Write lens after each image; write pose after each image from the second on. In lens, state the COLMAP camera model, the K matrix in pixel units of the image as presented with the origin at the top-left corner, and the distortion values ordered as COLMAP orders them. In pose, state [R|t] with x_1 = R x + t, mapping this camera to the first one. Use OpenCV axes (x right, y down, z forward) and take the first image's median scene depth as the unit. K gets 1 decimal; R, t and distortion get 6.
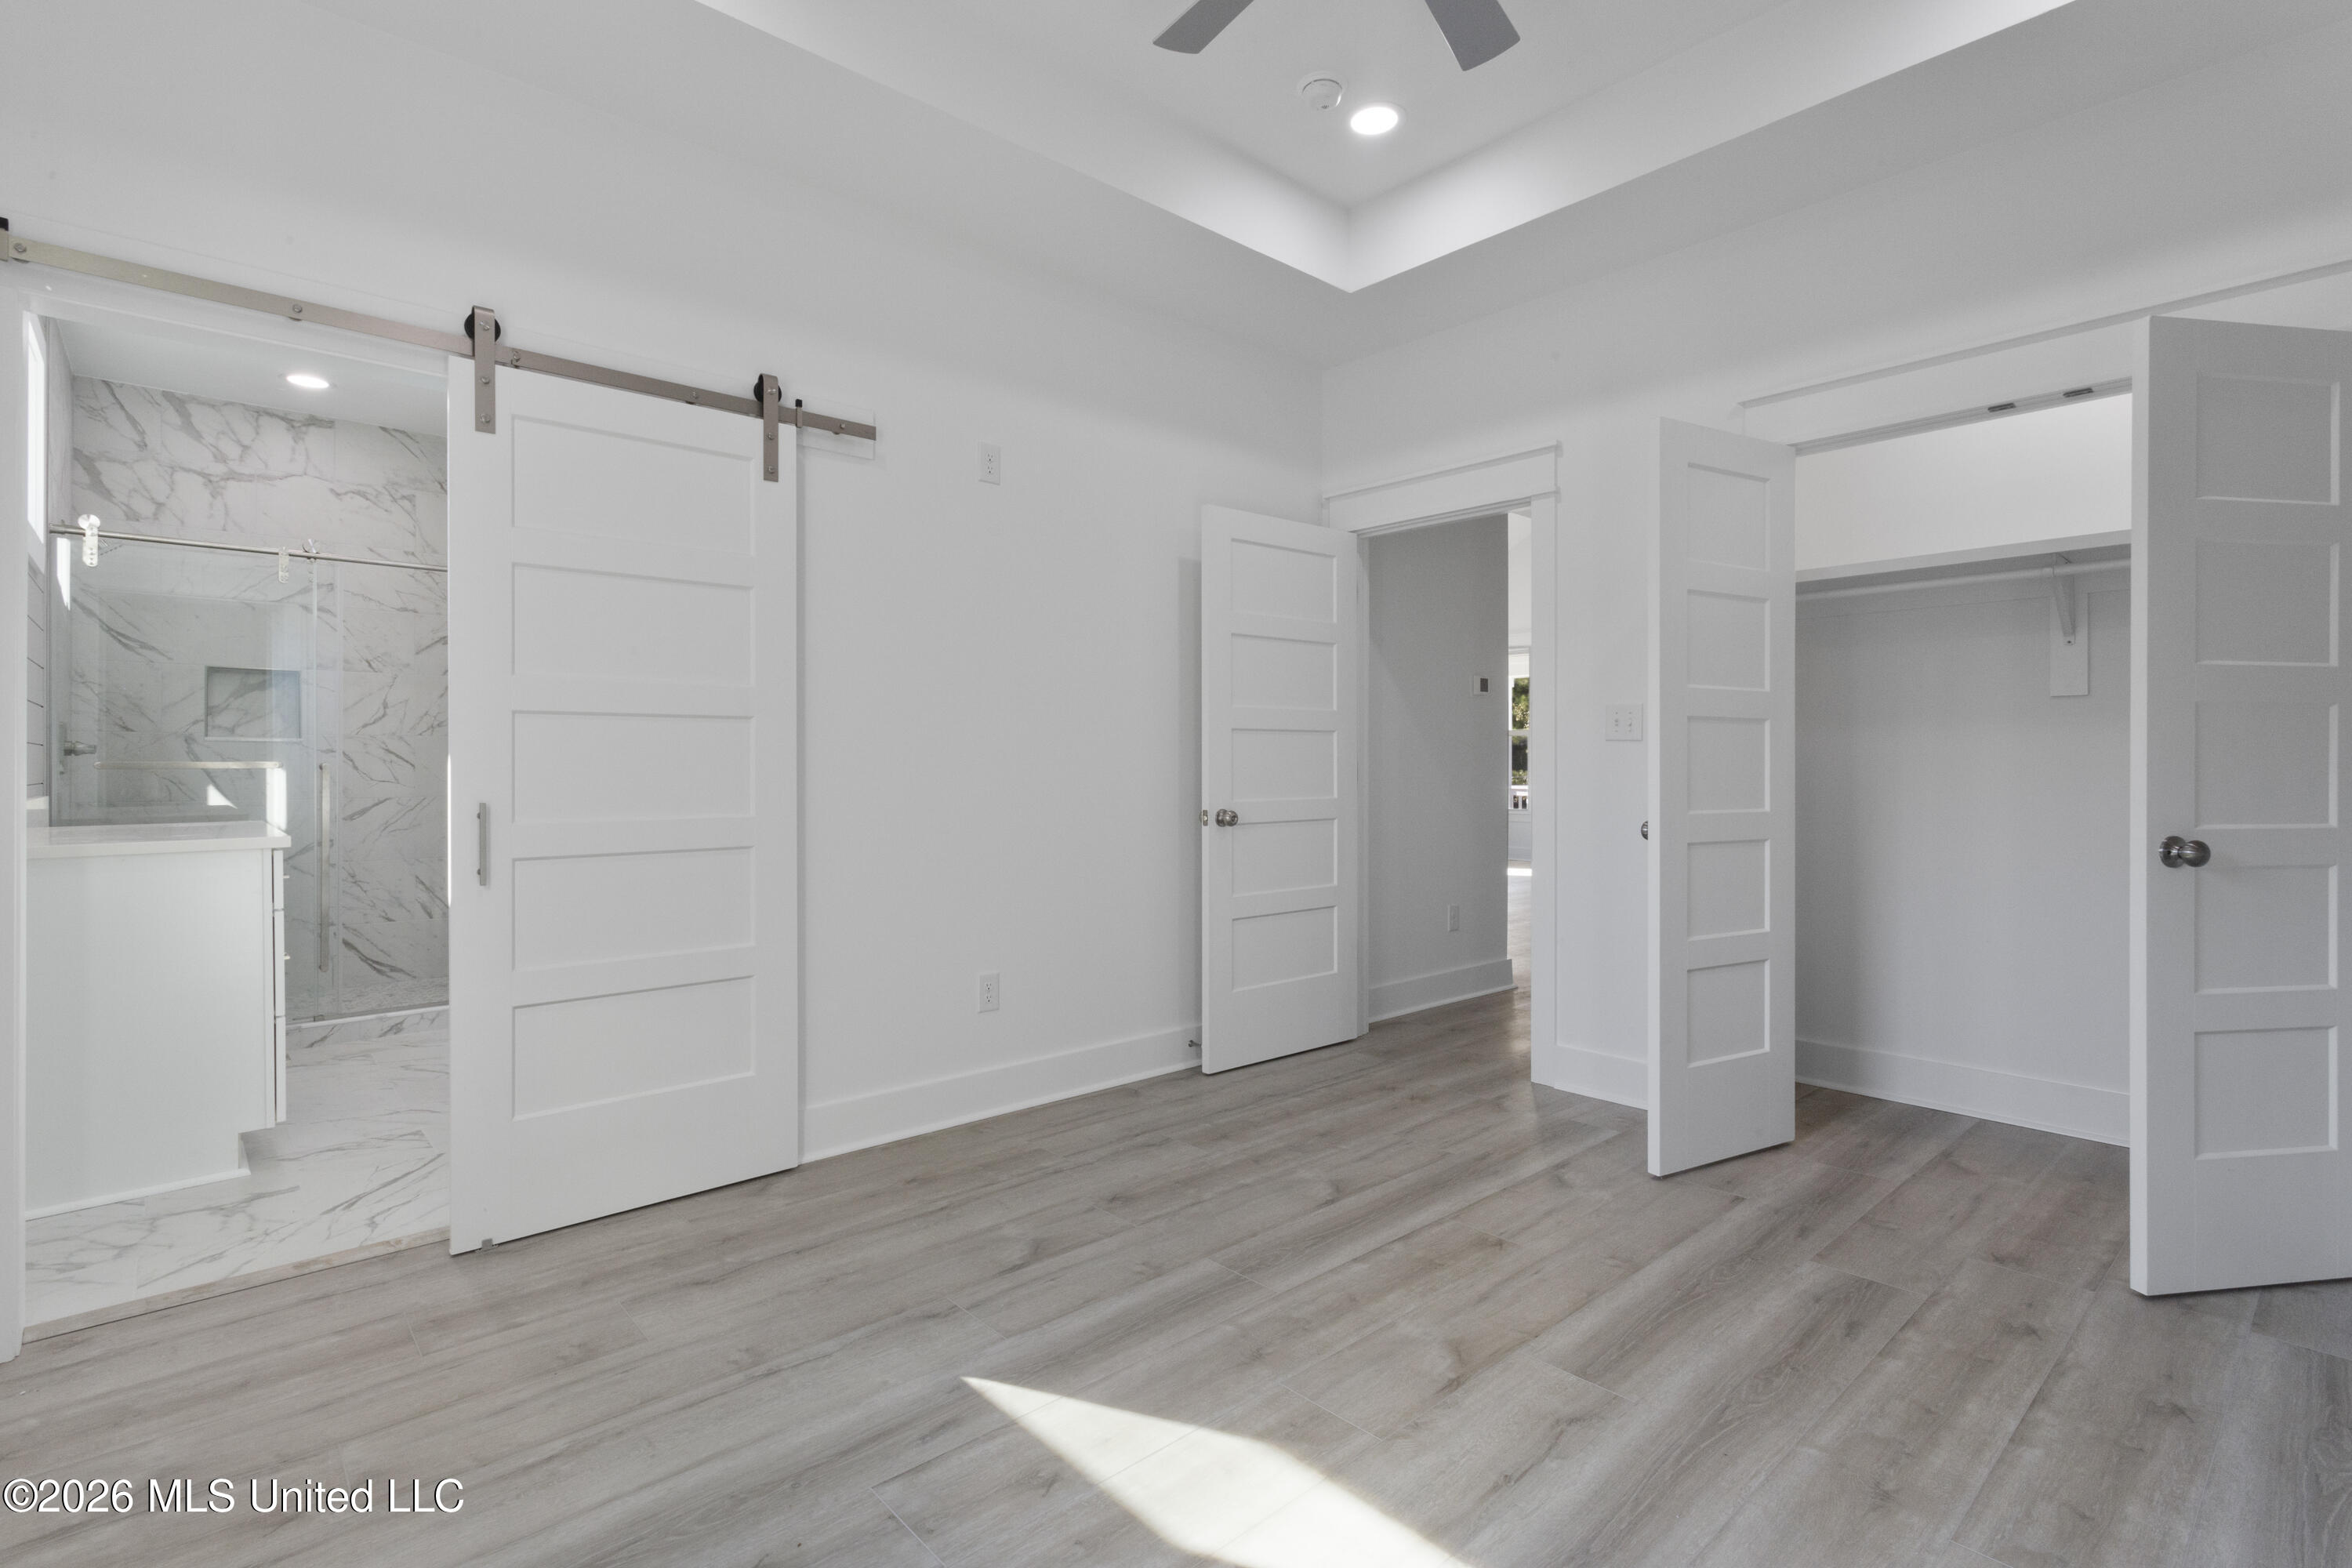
lens RADIAL K [[1111.7, 0, 1177.8], [0, 1111.7, 766.2], [0, 0, 1]] dist [-0.002884, 0.002752]
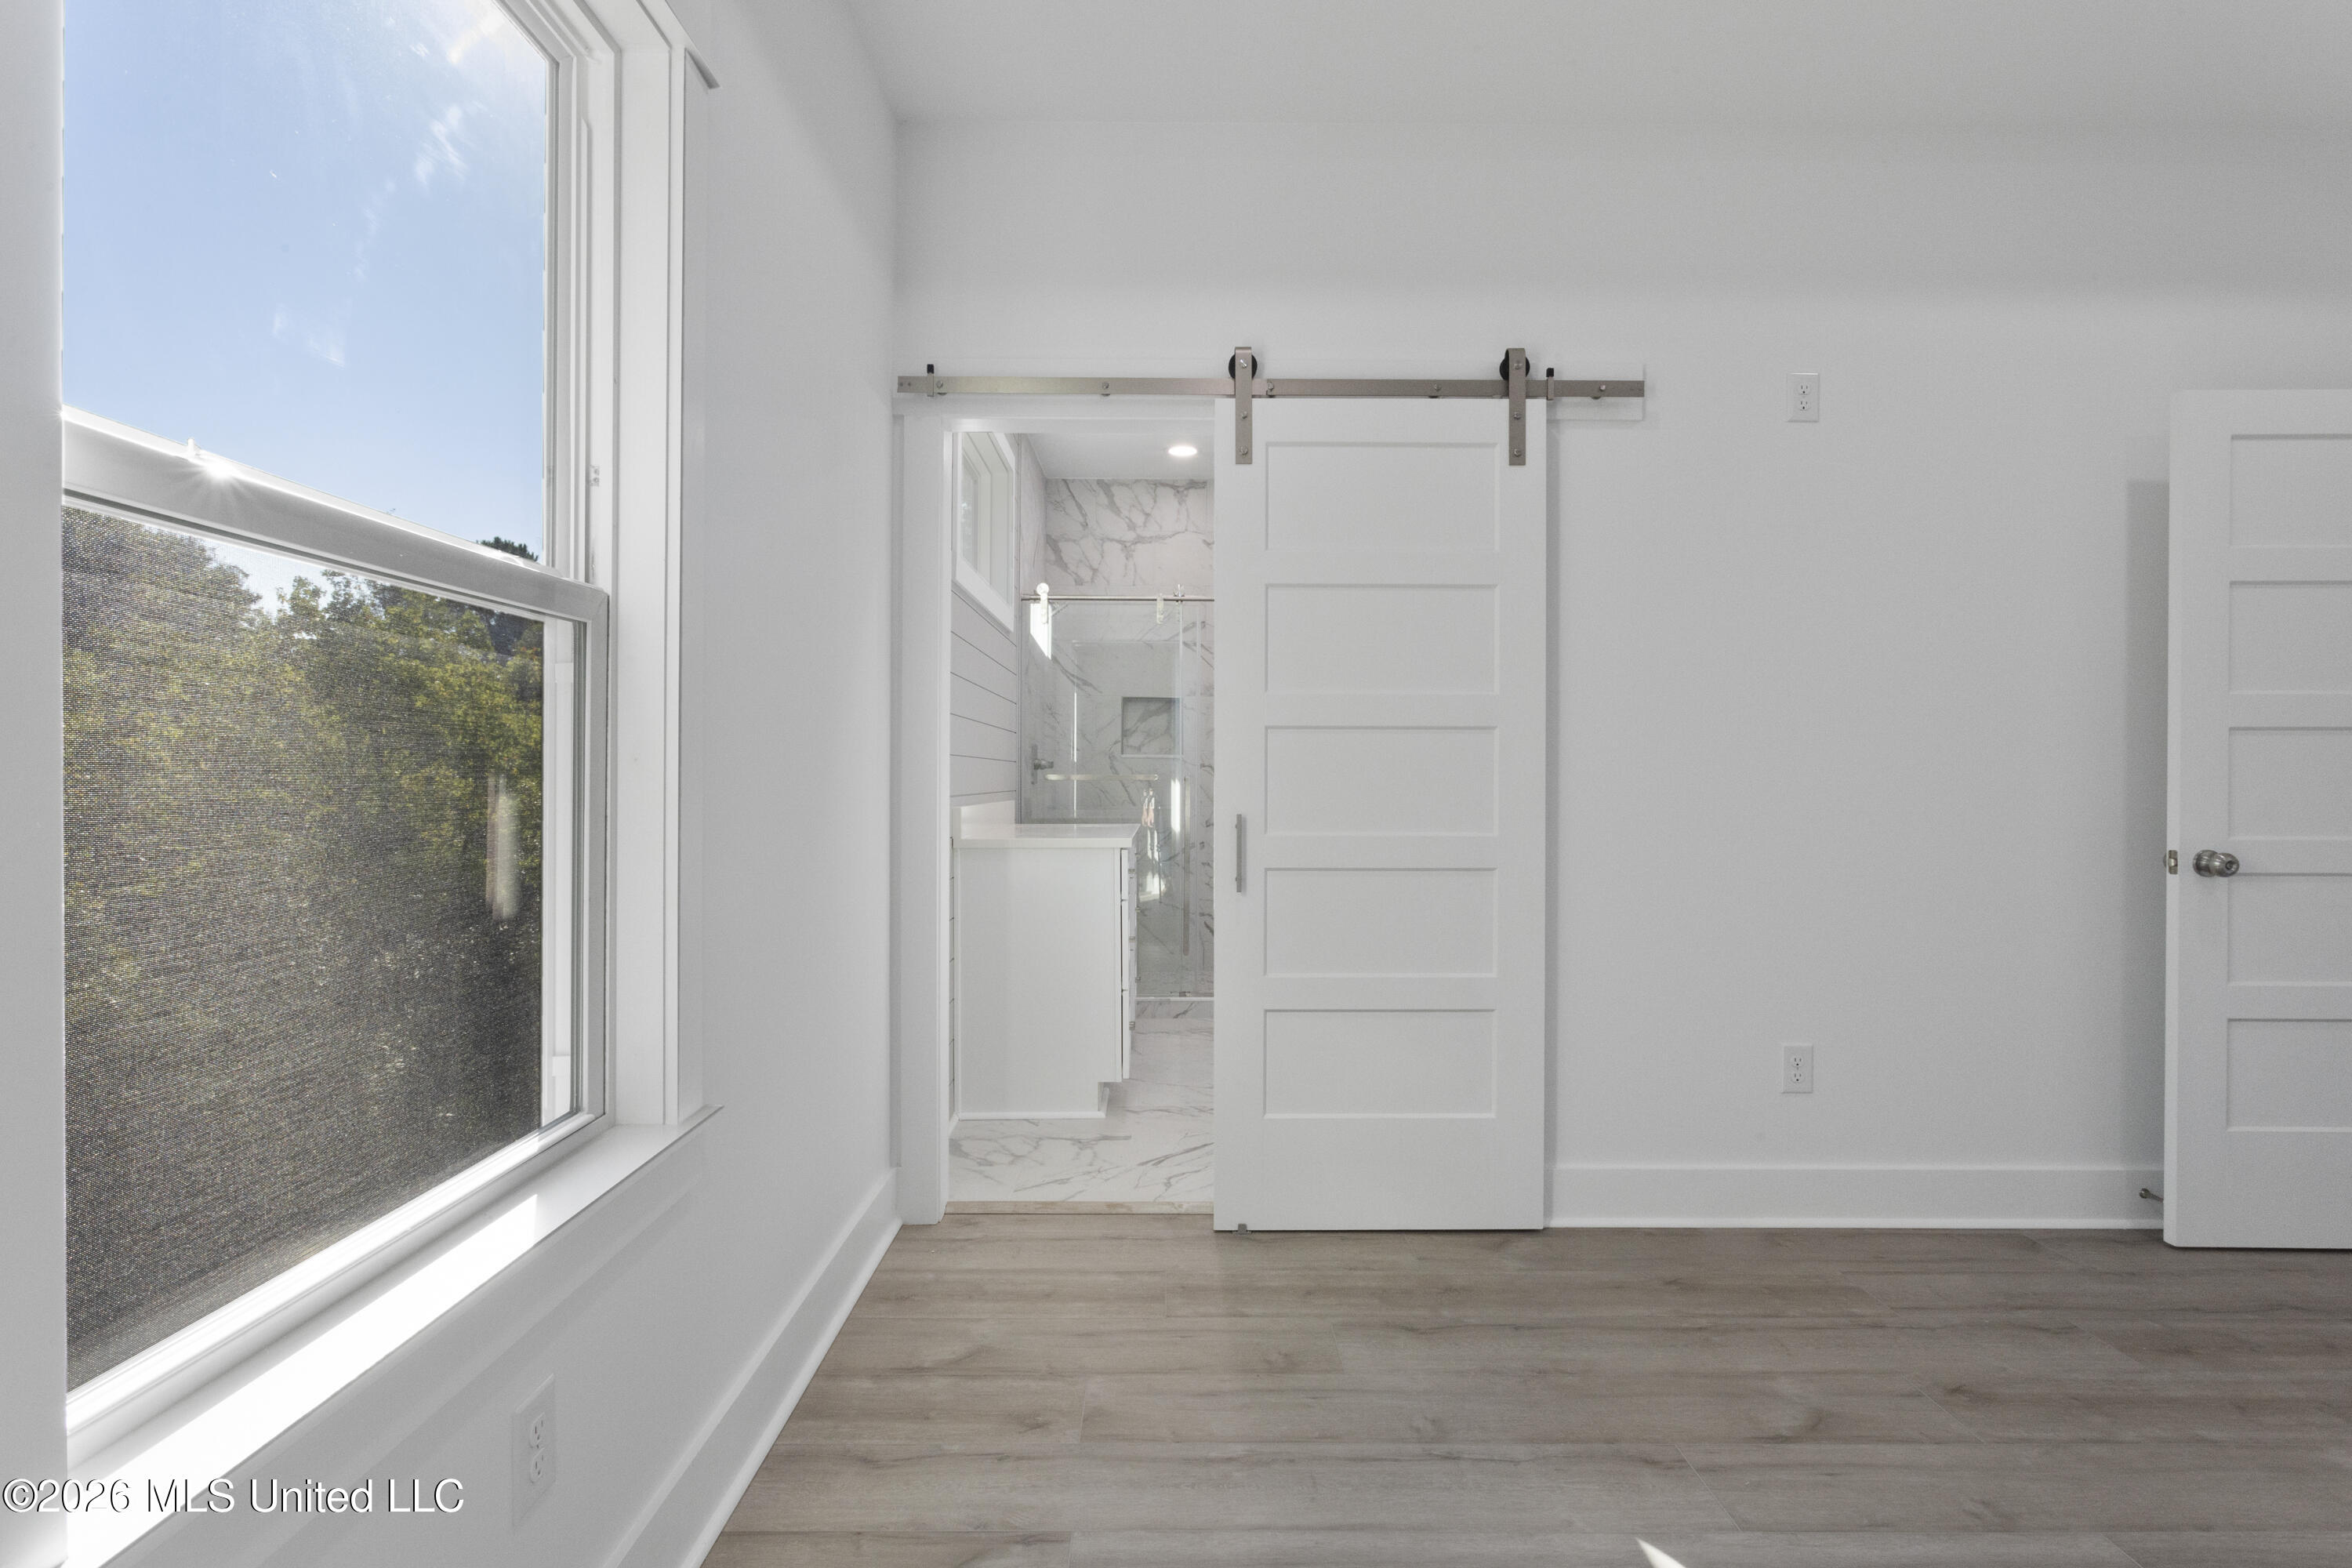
lens RADIAL K [[1176.9, 0, 1172.1], [0, 1176.9, 784.9], [0, 0, 1]] dist [-0.009839, 0.004869]
pose [[0.742221, 0.008522, -0.670101, 0.068593], [-0.006151, 0.999964, 0.005903, -0.000715], [0.670126, -0.000259, 0.742247, 0.103123]]
